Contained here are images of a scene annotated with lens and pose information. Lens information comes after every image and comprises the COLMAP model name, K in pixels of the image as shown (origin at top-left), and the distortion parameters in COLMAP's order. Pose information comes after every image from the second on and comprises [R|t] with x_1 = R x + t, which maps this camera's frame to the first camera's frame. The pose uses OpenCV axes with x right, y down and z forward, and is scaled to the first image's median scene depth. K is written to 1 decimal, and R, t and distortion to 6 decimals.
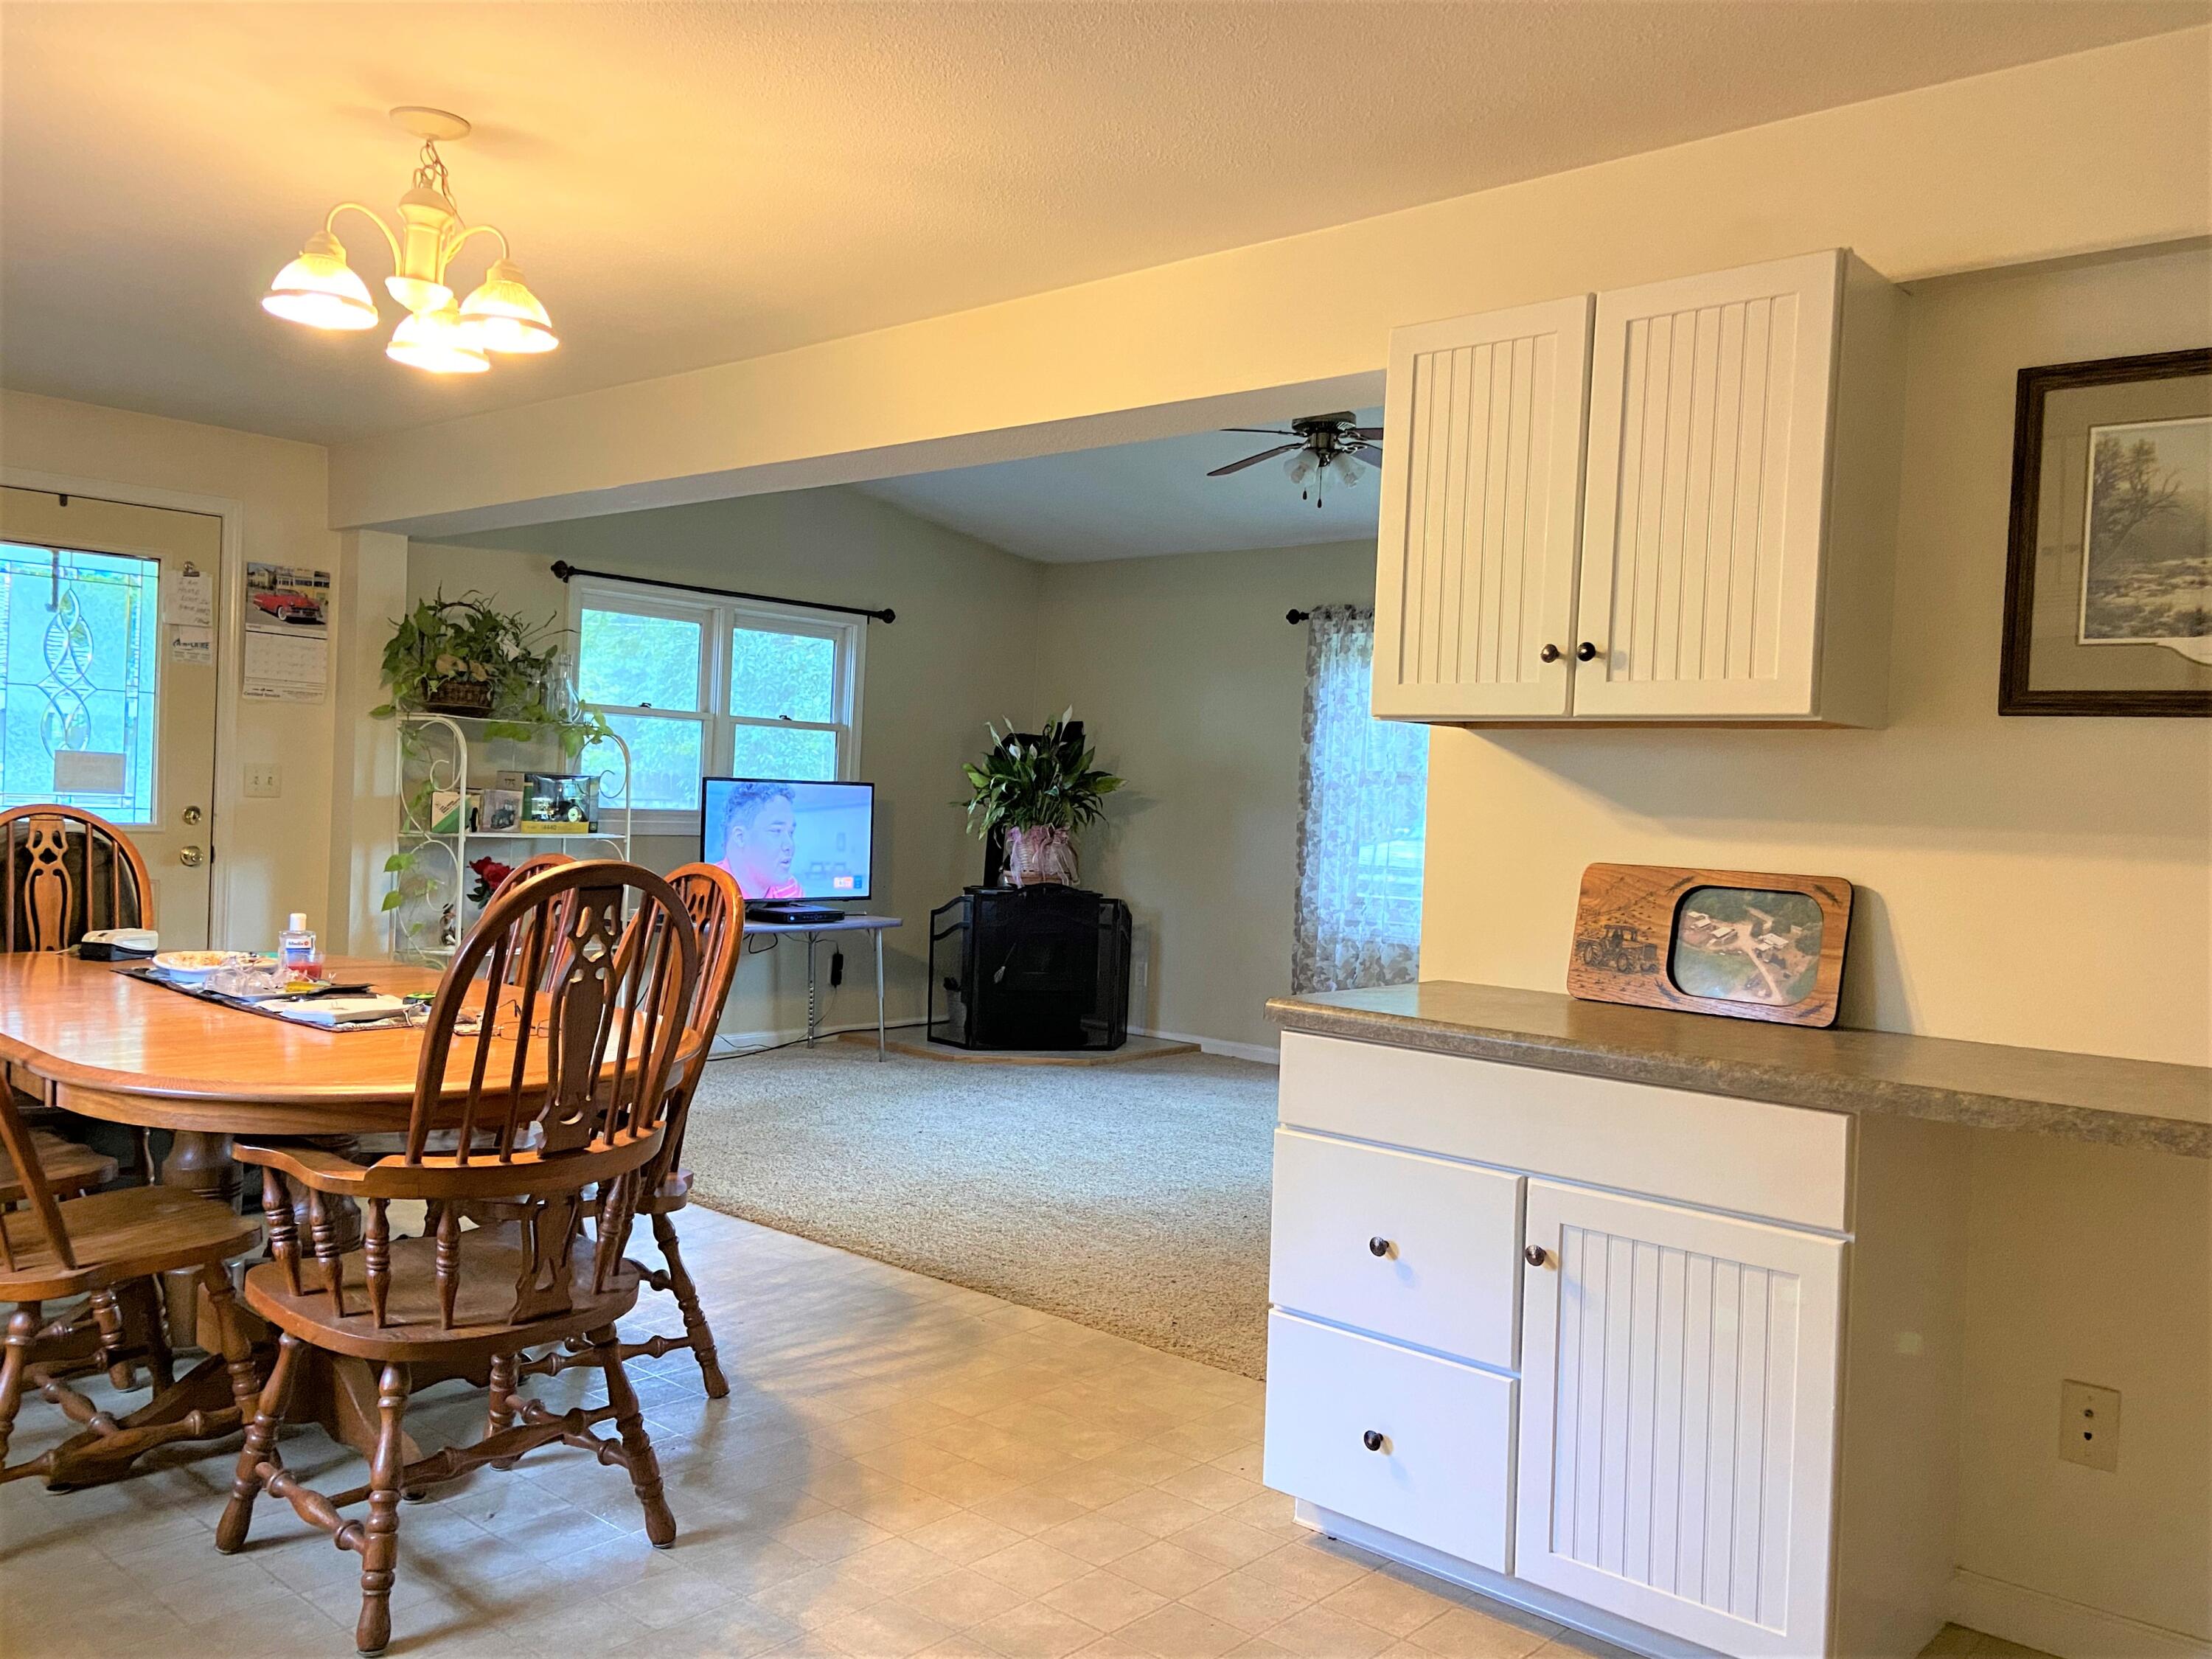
lens RADIAL K [[1773.3, 0, 1102.9], [0, 1773.3, 823.6], [0, 0, 1]] dist [0.051874, -0.015303]
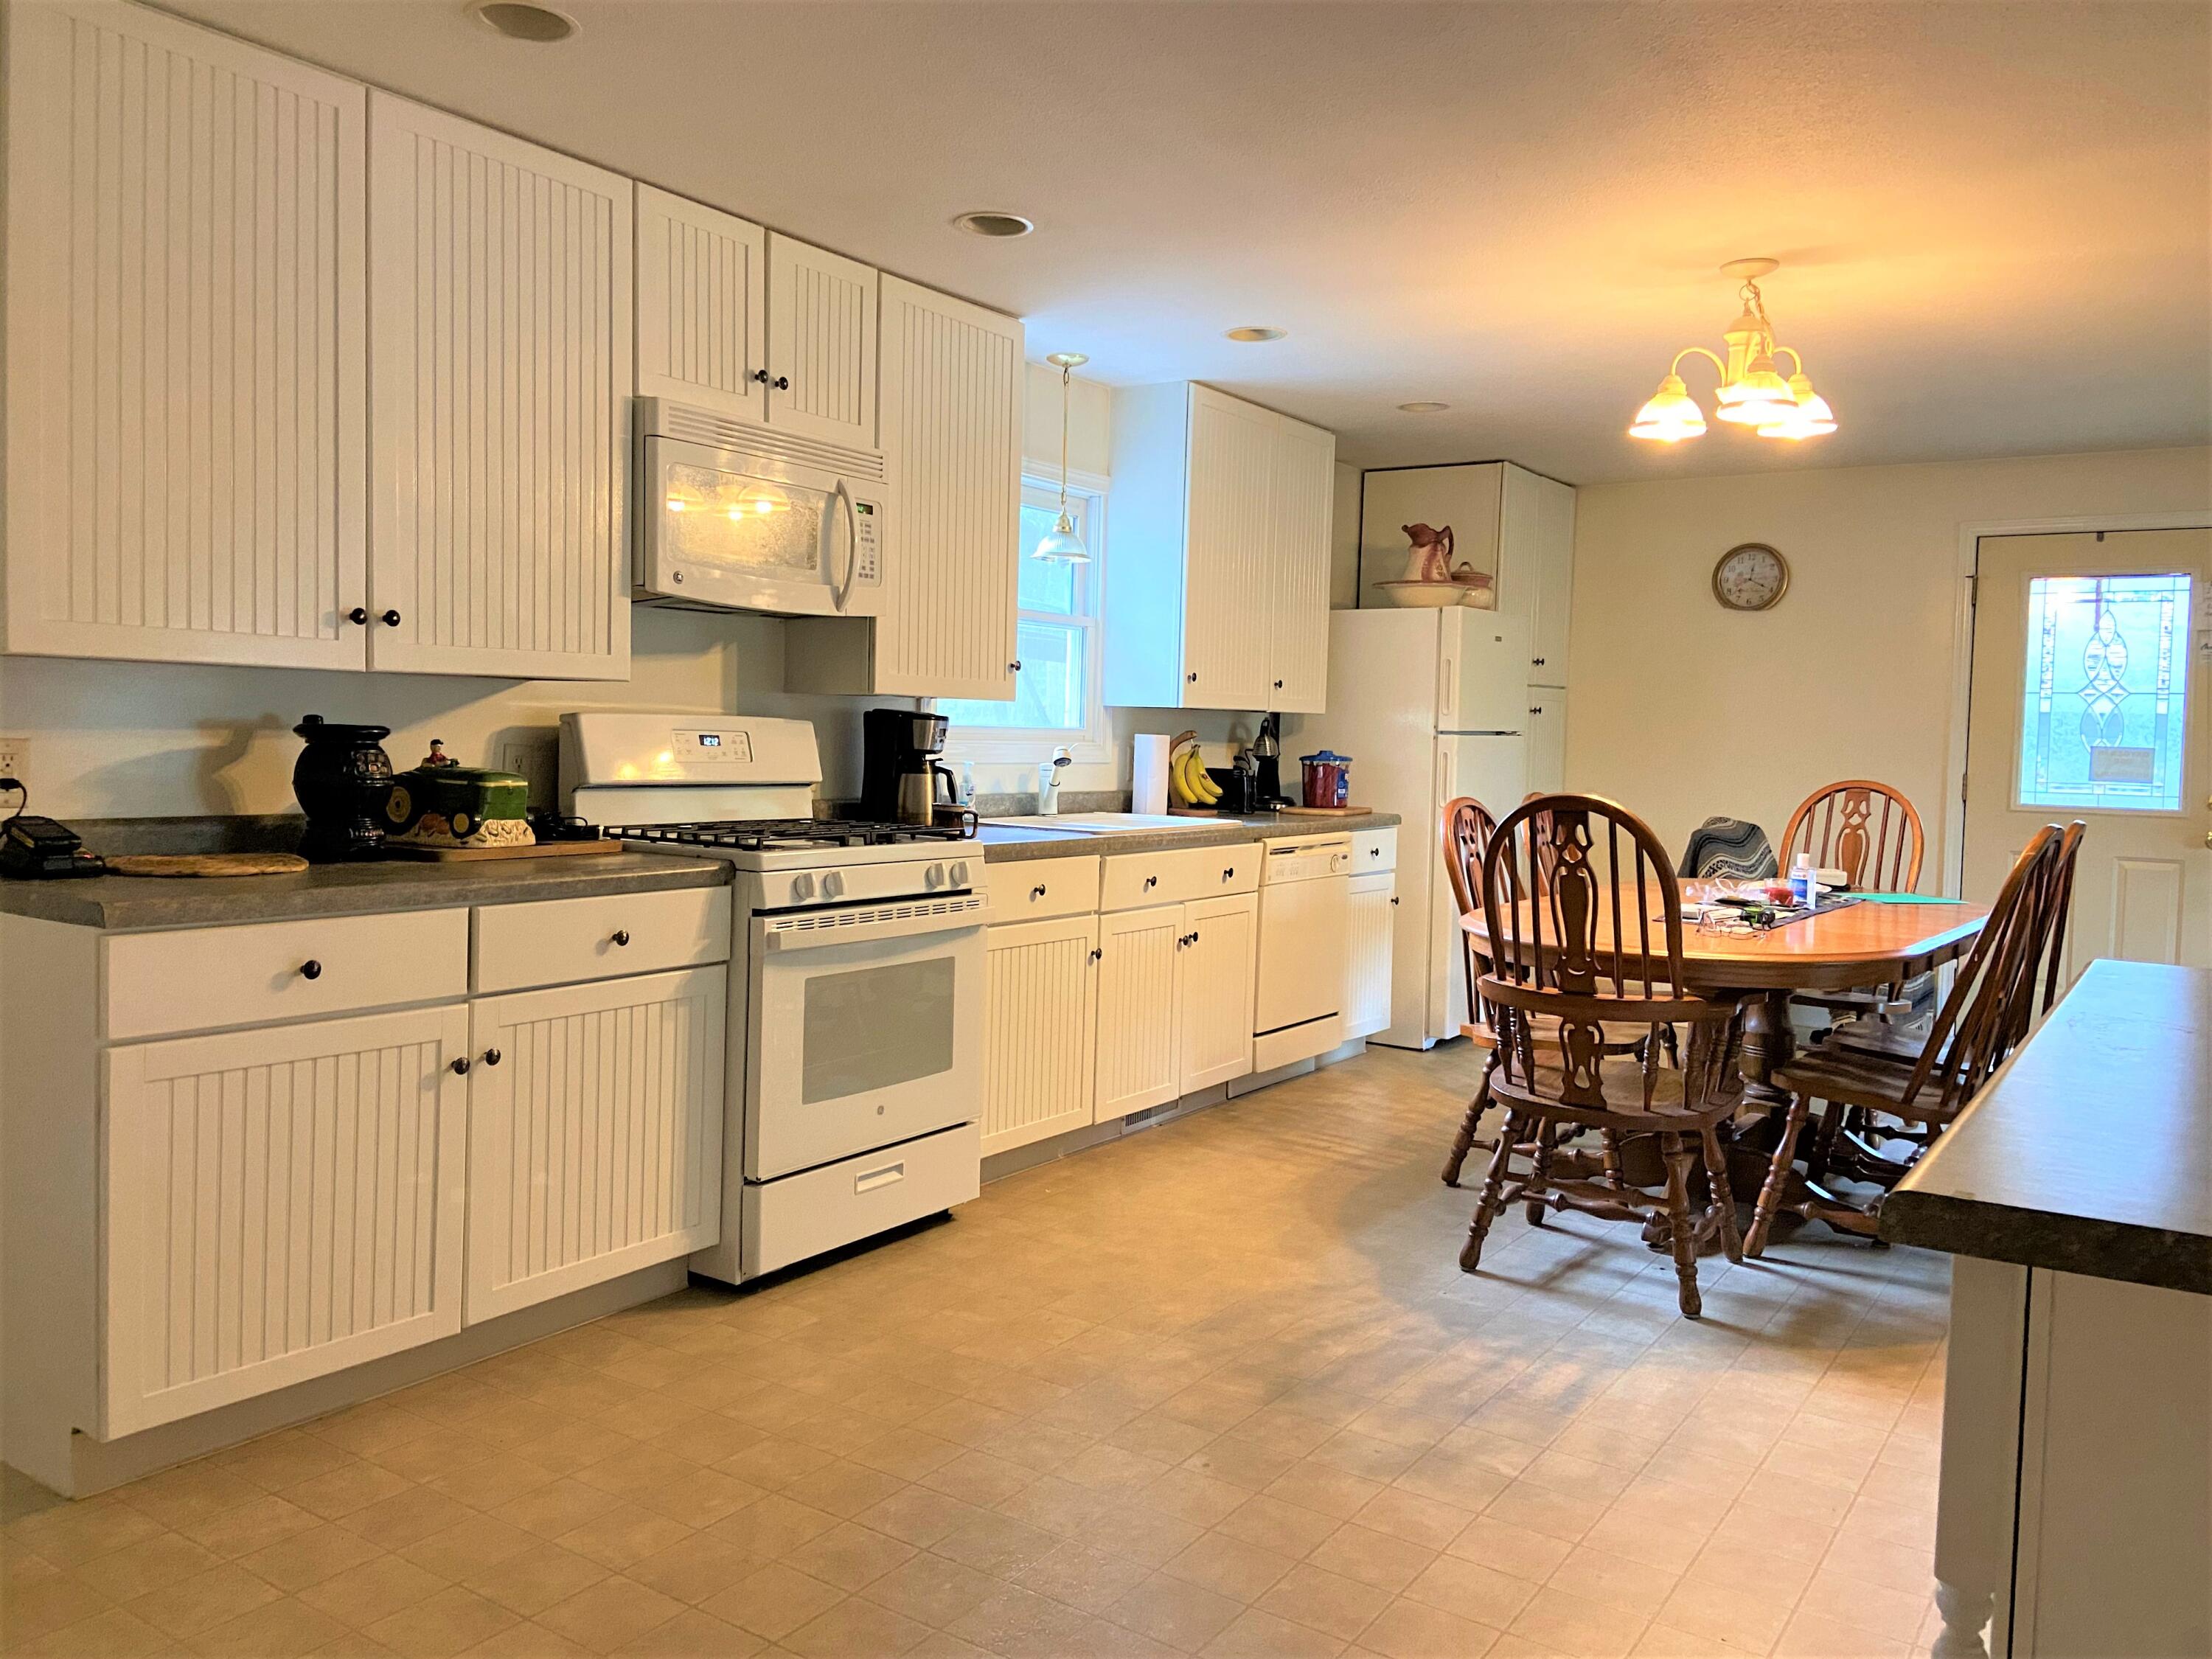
lens RADIAL K [[1685.6, 0, 1107.9], [0, 1685.6, 828.1], [0, 0, 1]] dist [0.095921, -0.028402]
pose [[0.150761, 0.026766, -0.988208, 0.854041], [-0.039435, 0.999001, 0.021042, 0.028344], [0.987783, 0.035797, 0.151666, 0.335336]]
